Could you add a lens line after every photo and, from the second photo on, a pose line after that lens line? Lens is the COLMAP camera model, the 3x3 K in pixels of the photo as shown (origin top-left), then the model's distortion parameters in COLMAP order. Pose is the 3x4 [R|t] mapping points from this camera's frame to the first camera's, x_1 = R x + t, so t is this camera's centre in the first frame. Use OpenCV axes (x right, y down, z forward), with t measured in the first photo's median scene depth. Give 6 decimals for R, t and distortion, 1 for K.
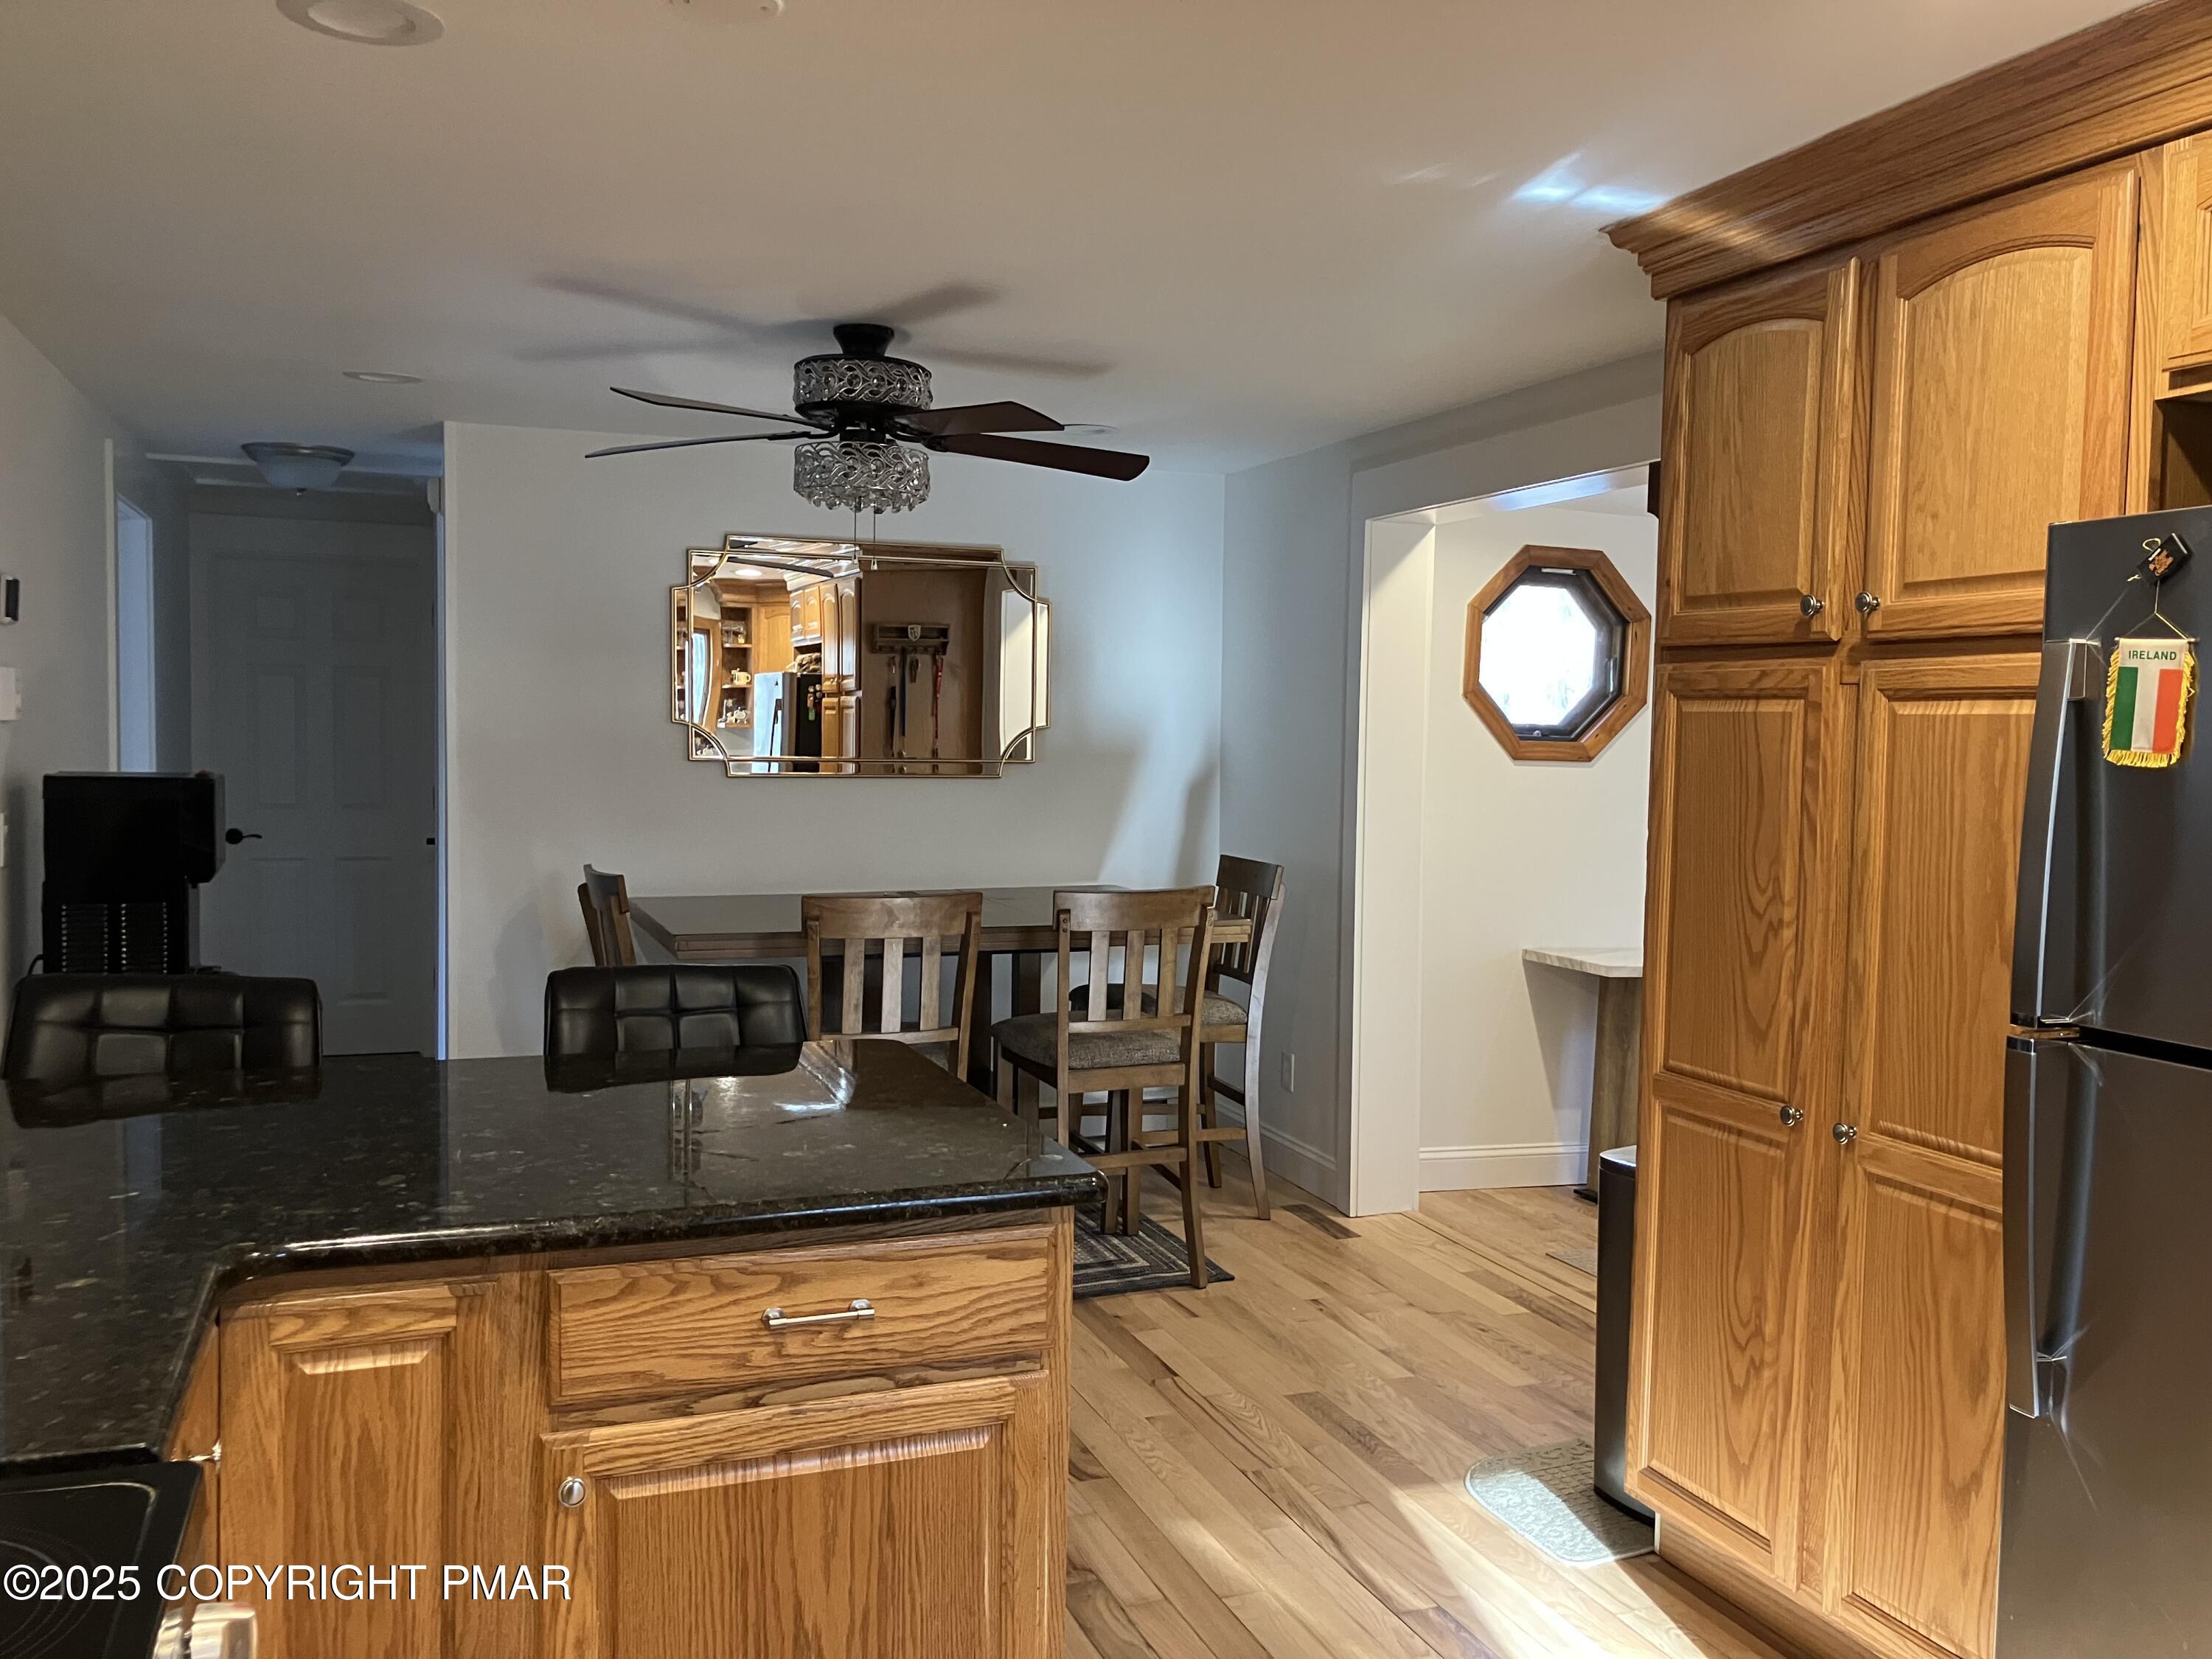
lens RADIAL K [[1805.9, 0, 1068.0], [0, 1805.9, 838.6], [0, 0, 1]] dist [0.001119, -0.008455]
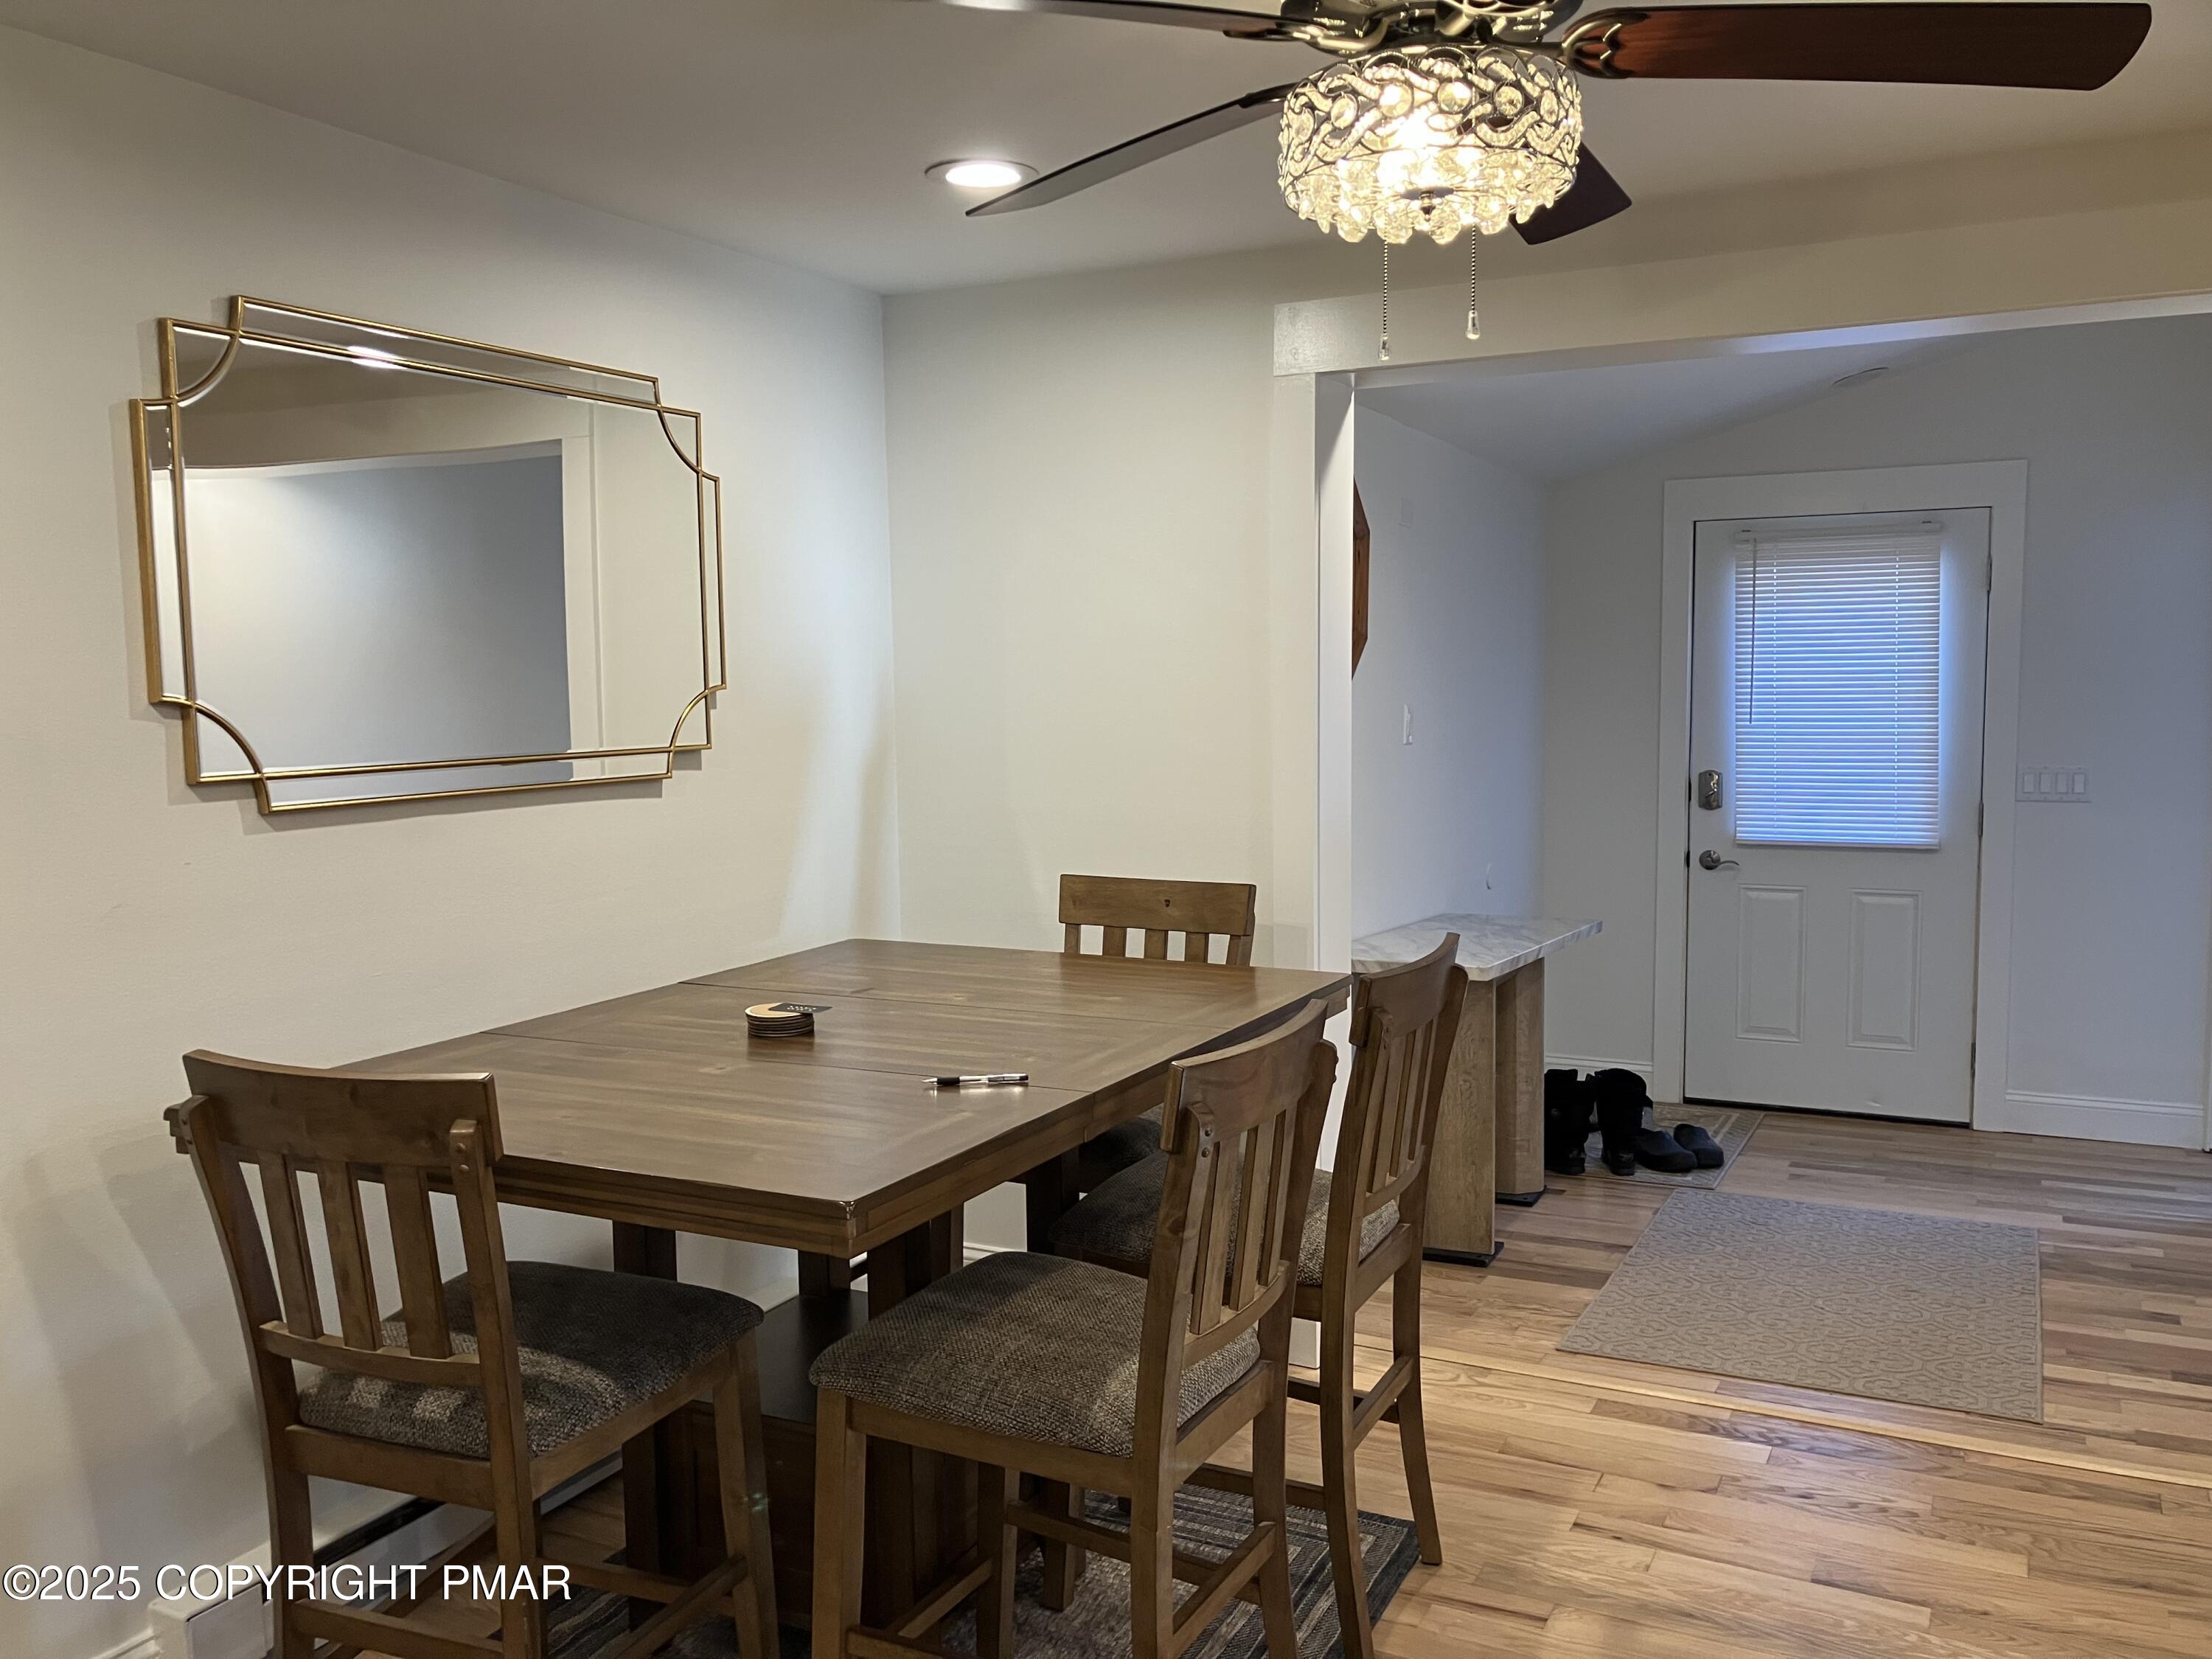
lens RADIAL K [[1828.2, 0, 1095.8], [0, 1828.2, 843.9], [0, 0, 1]] dist [0.009251, 0.000389]
pose [[0.725682, -0.077031, 0.683704, -0.338241], [0.064051, 0.996961, 0.044342, -0.026885], [-0.685042, 0.011614, 0.728411, 0.494161]]
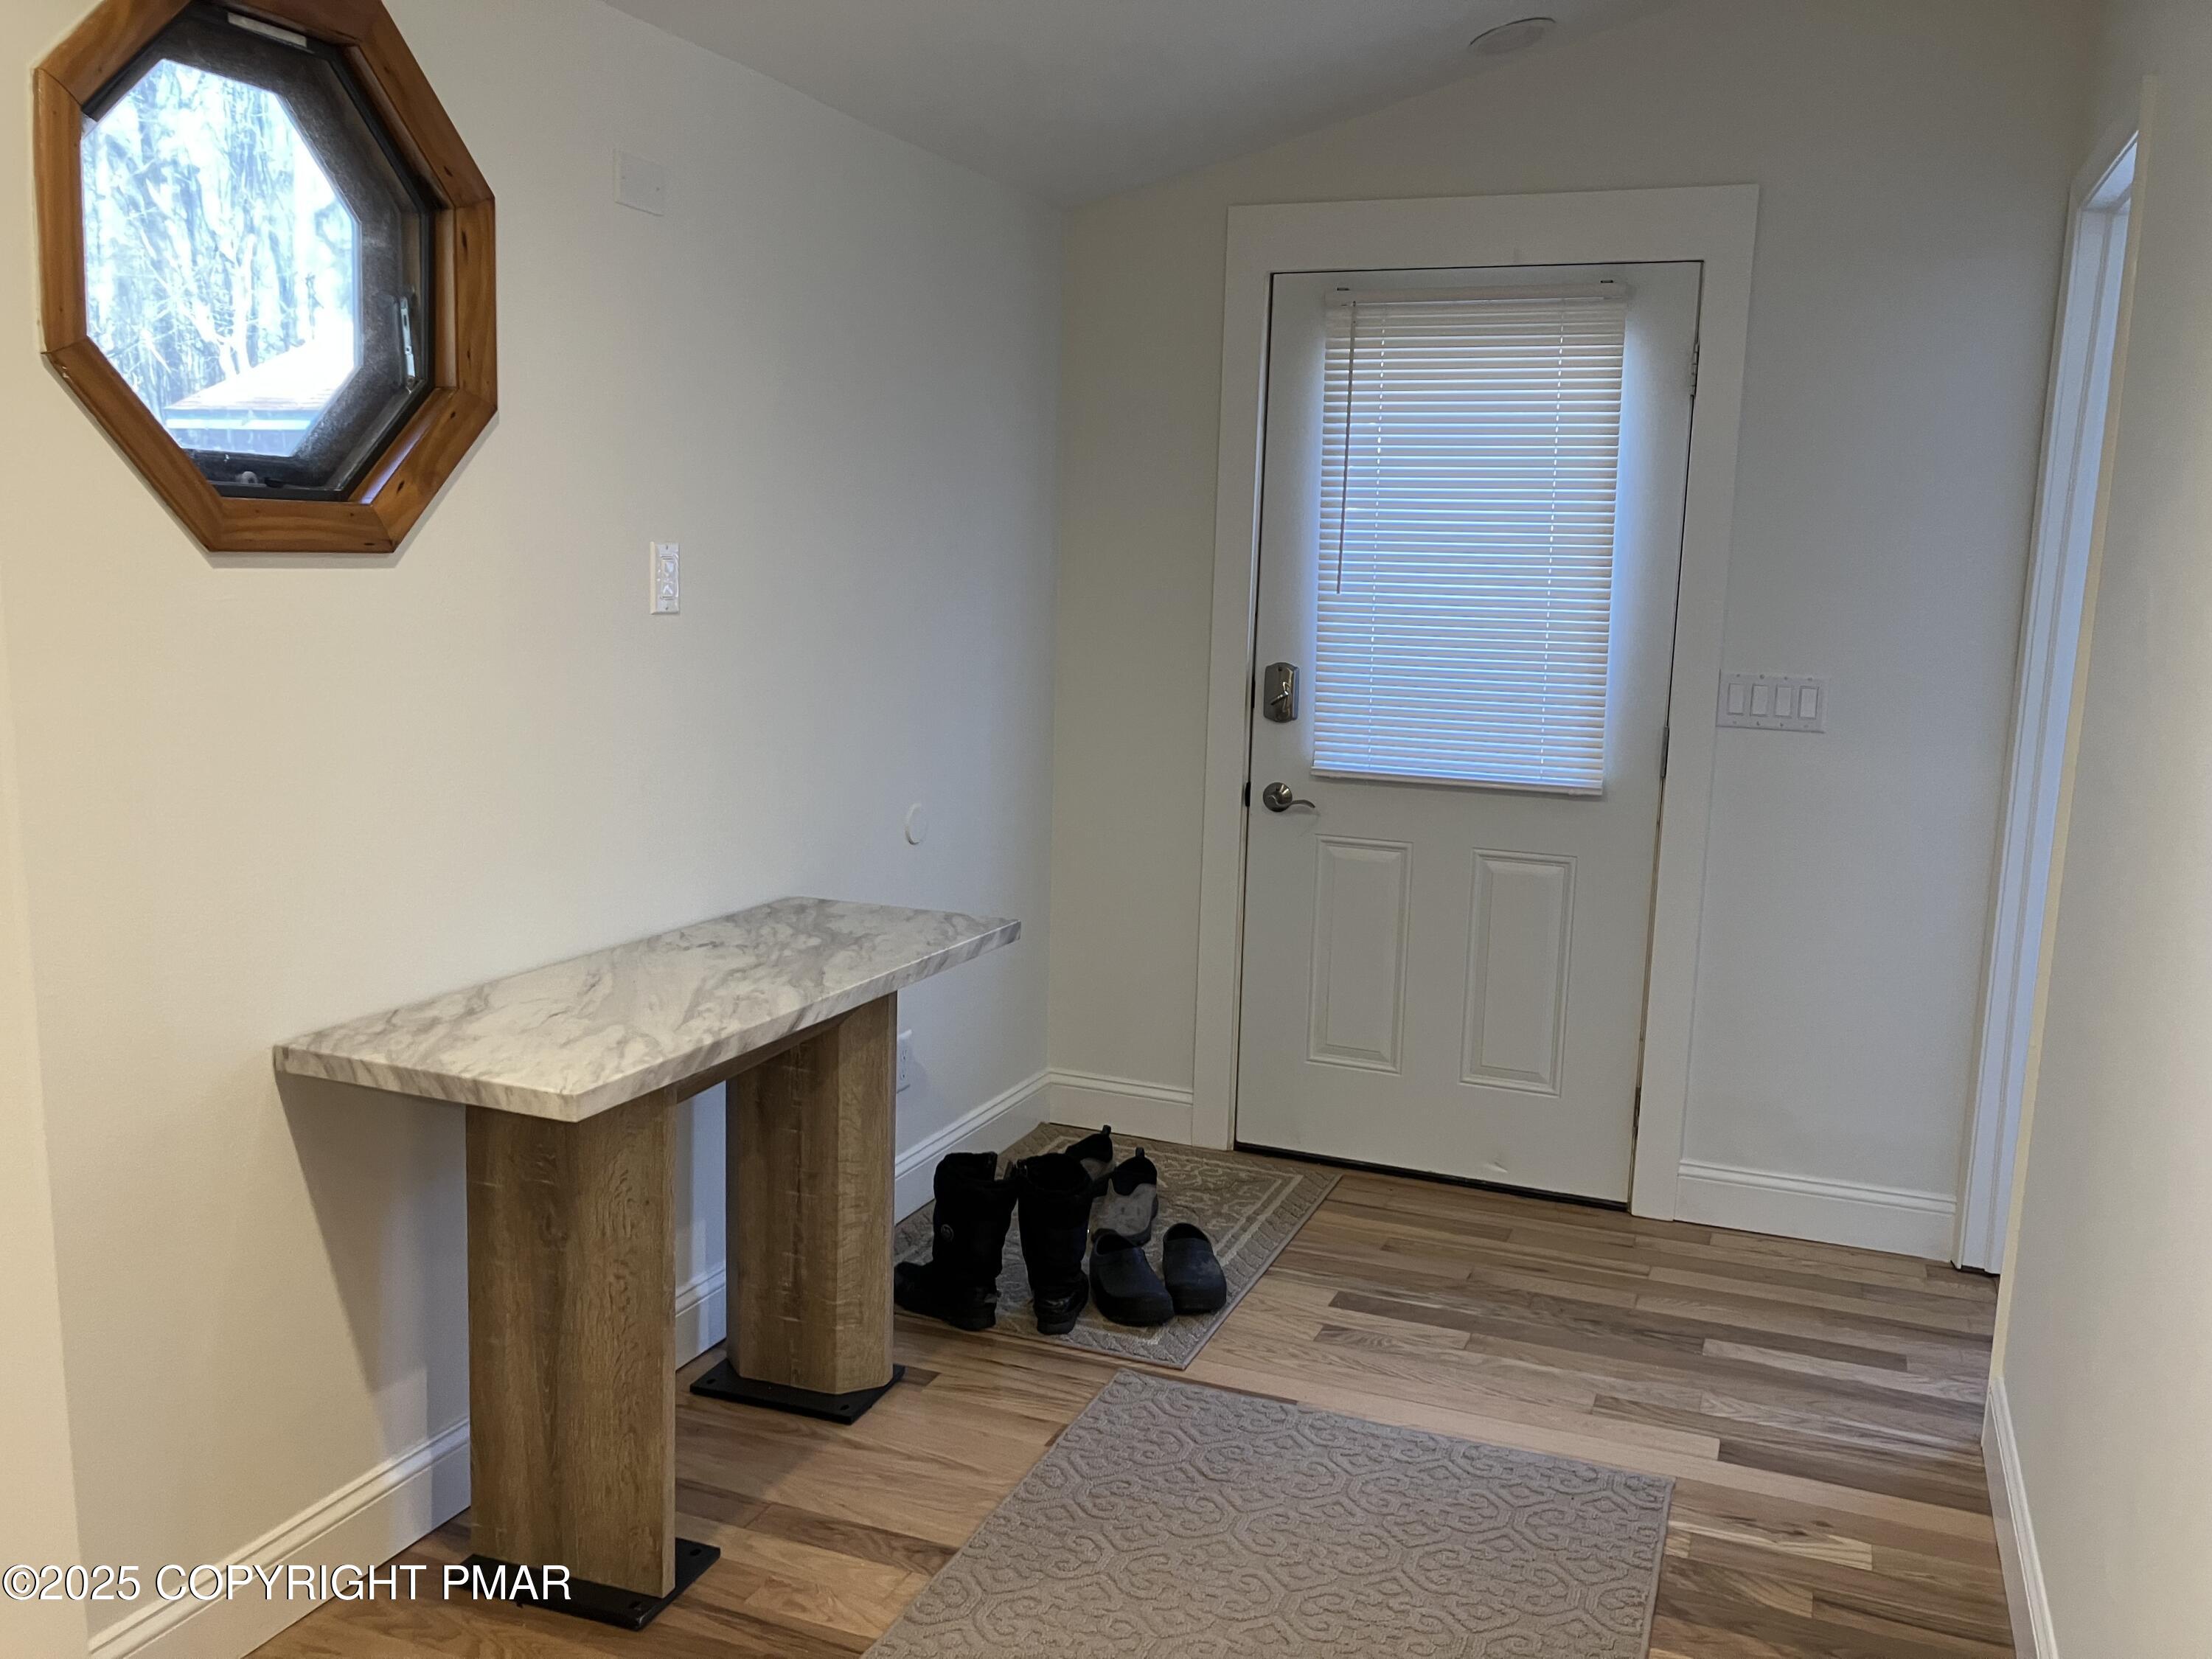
lens RADIAL K [[1788.4, 0, 1106.0], [0, 1788.4, 829.5], [0, 0, 1]] dist [-0.010425, -0.011482]
pose [[0.663604, -0.121861, 0.738092, 0.095051], [0.034059, 0.990542, 0.132919, -0.028927], [-0.747308, -0.063067, 0.661478, 0.618777]]
